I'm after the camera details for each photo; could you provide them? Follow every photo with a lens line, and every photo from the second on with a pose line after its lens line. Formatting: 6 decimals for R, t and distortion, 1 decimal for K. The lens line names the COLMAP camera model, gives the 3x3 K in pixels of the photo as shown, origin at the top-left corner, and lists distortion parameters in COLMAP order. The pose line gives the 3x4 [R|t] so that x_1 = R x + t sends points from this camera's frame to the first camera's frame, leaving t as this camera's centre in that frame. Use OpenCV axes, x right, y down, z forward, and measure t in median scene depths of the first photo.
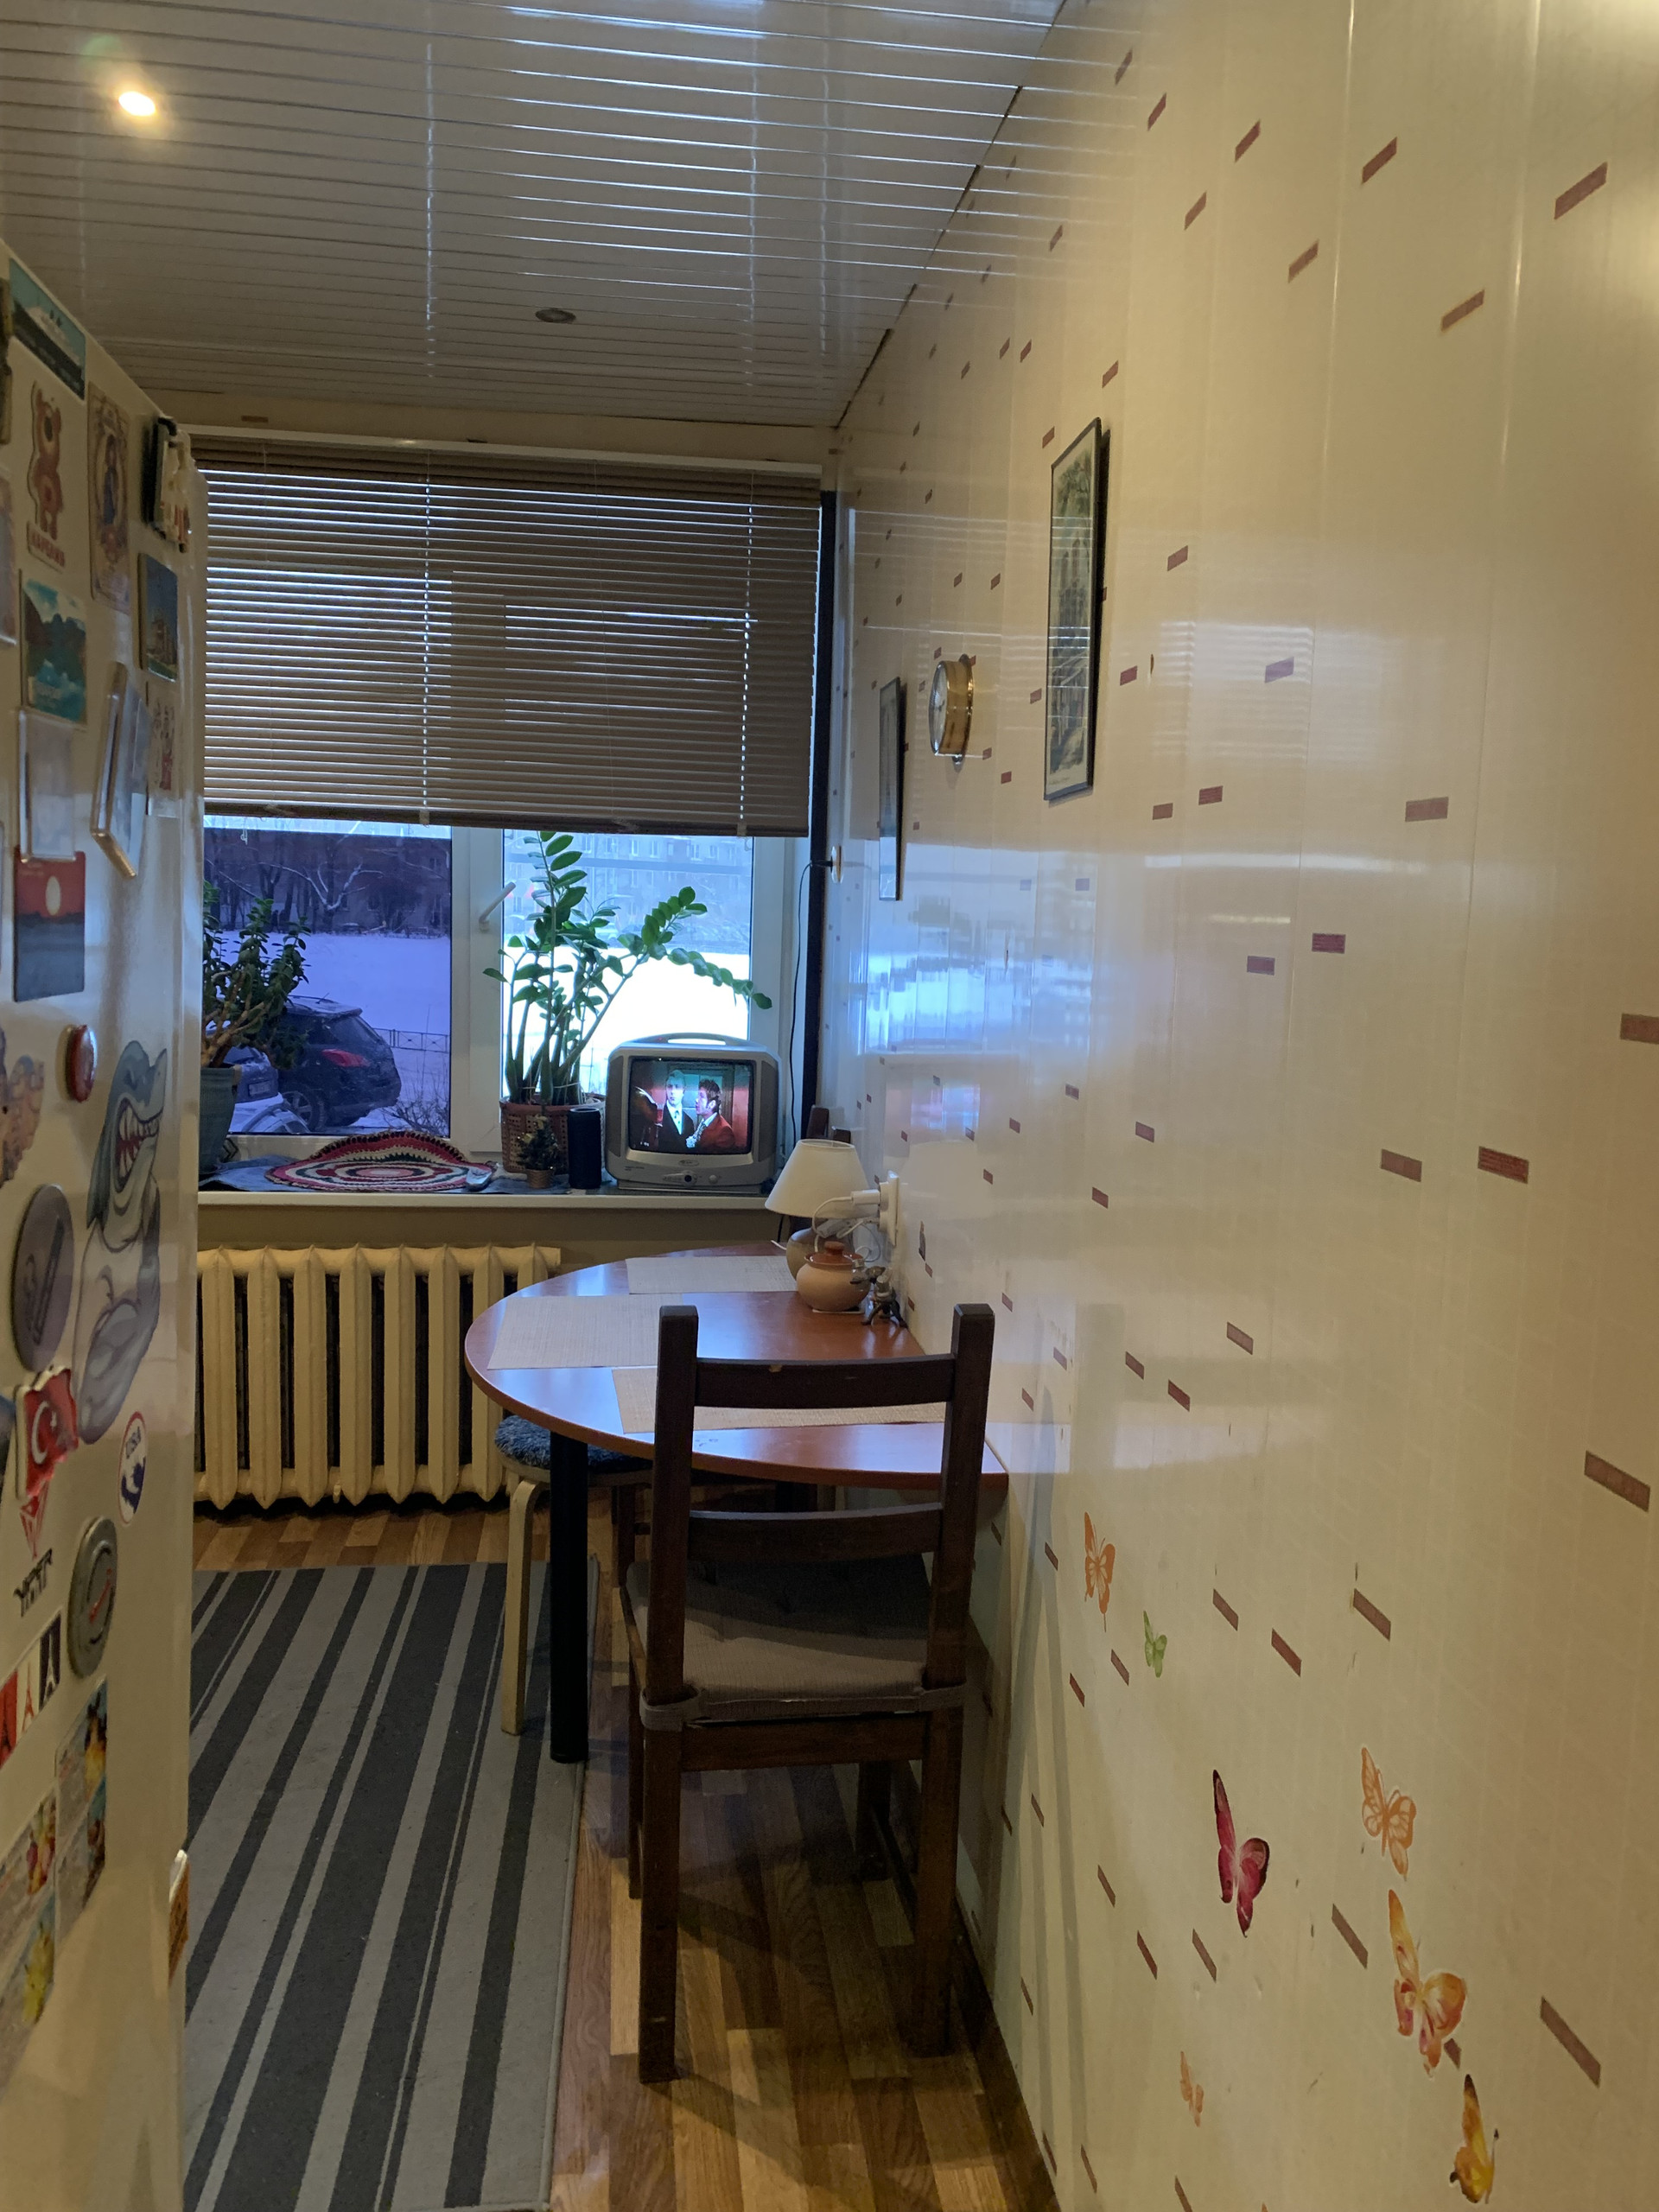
lens RADIAL K [[1669.5, 0, 829.5], [0, 1669.5, 1106.0], [0, 0, 1]] dist [0.075513, -0.178601]
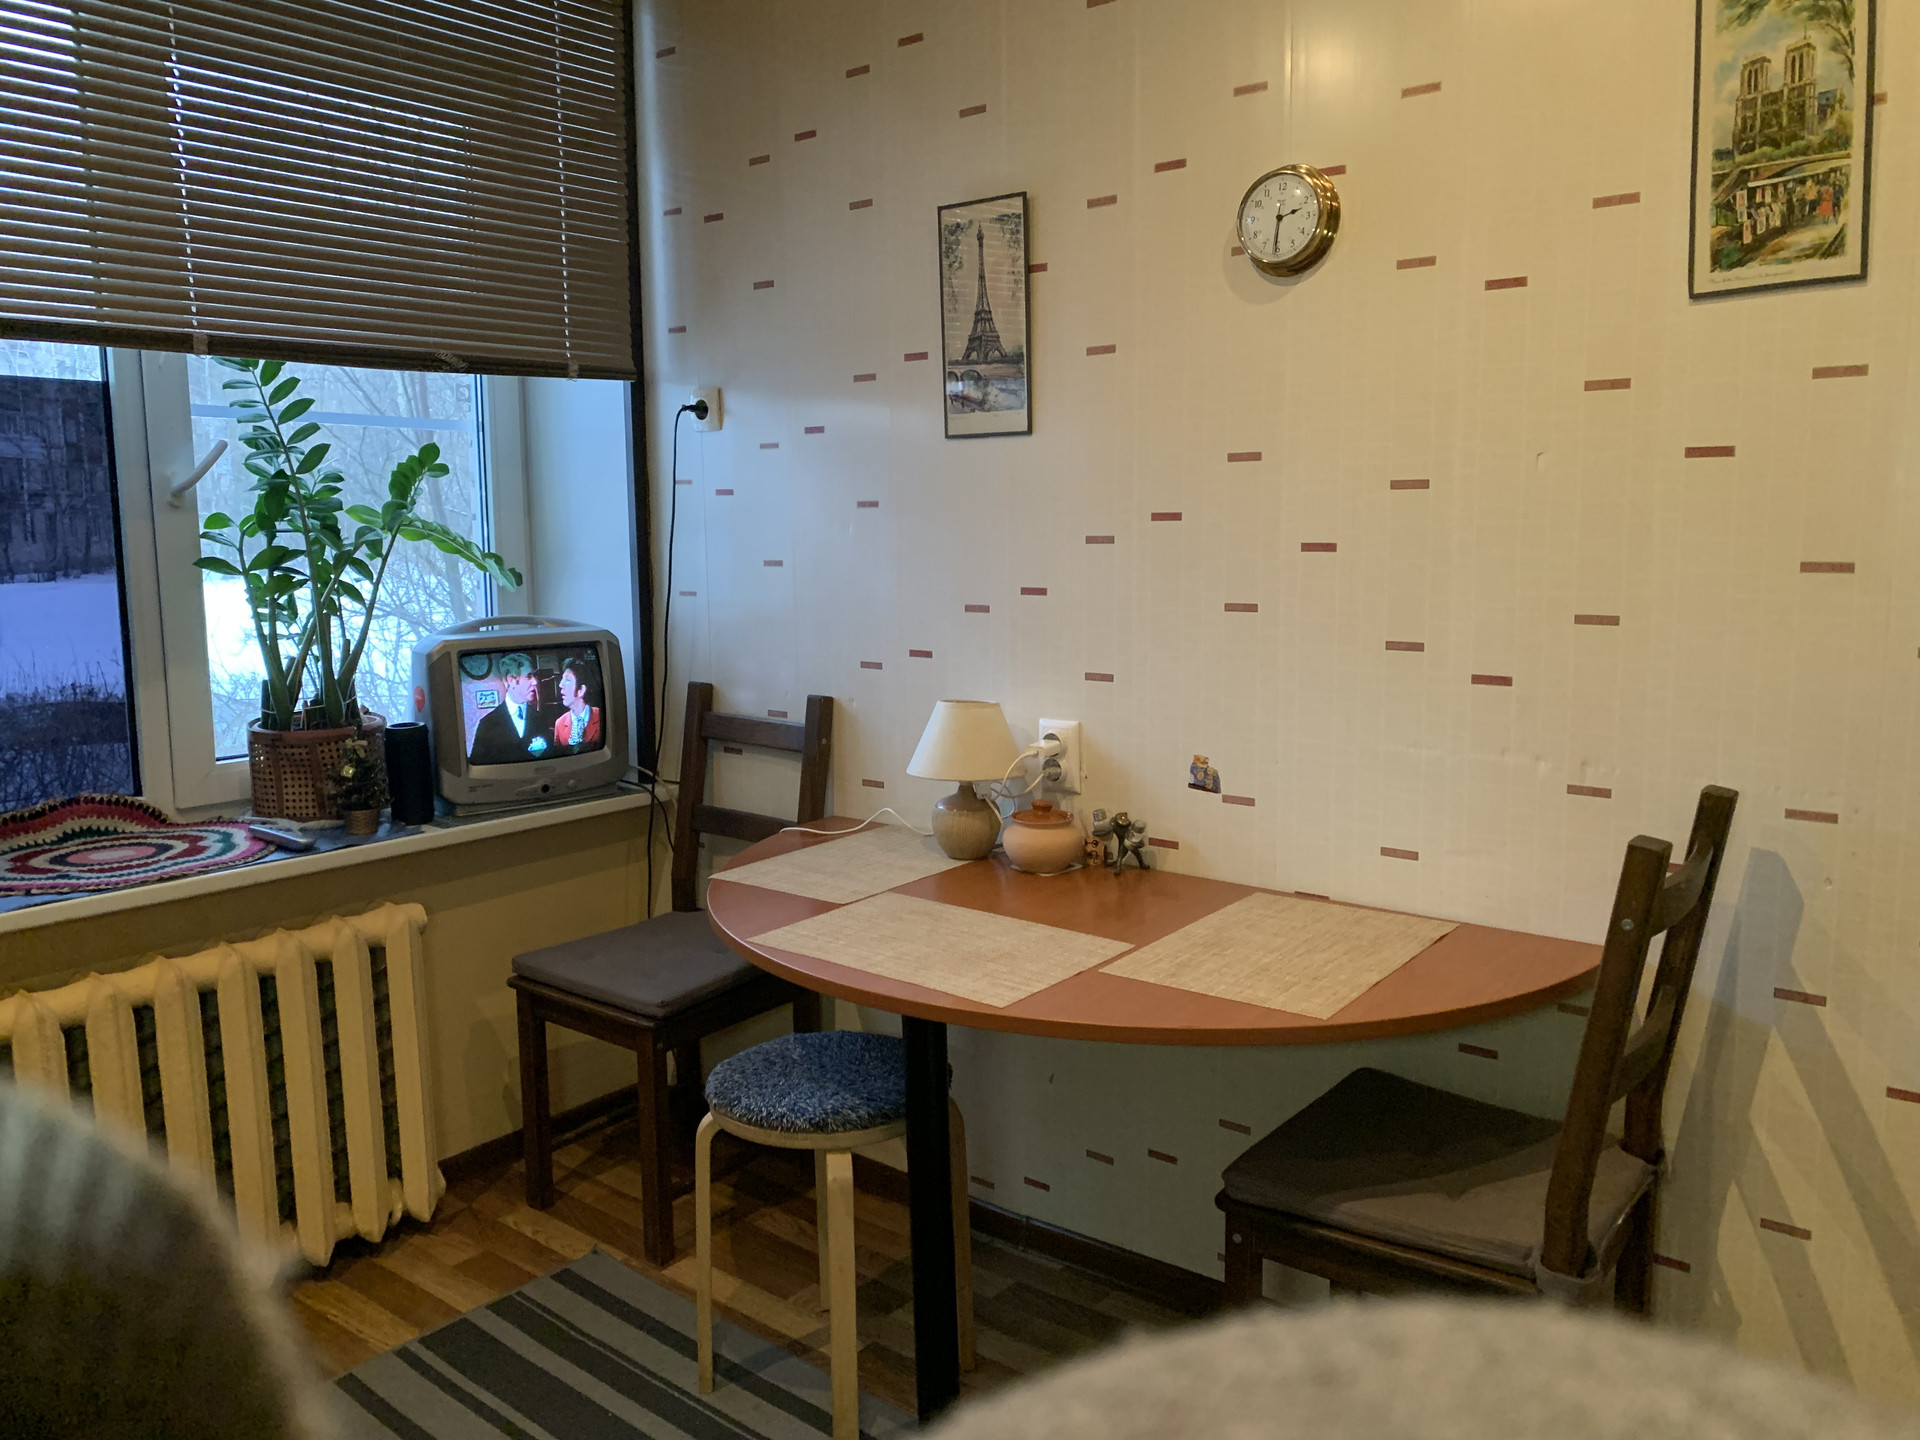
lens RADIAL K [[1499.6, 0, 960.0], [0, 1499.6, 720.0], [0, 0, 1]] dist [0.039674, 0.003047]
pose [[0.745030, -0.139091, 0.652368, -0.402190], [0.115592, 0.990143, 0.079096, -0.025529], [-0.656939, 0.016480, 0.753764, 0.278641]]
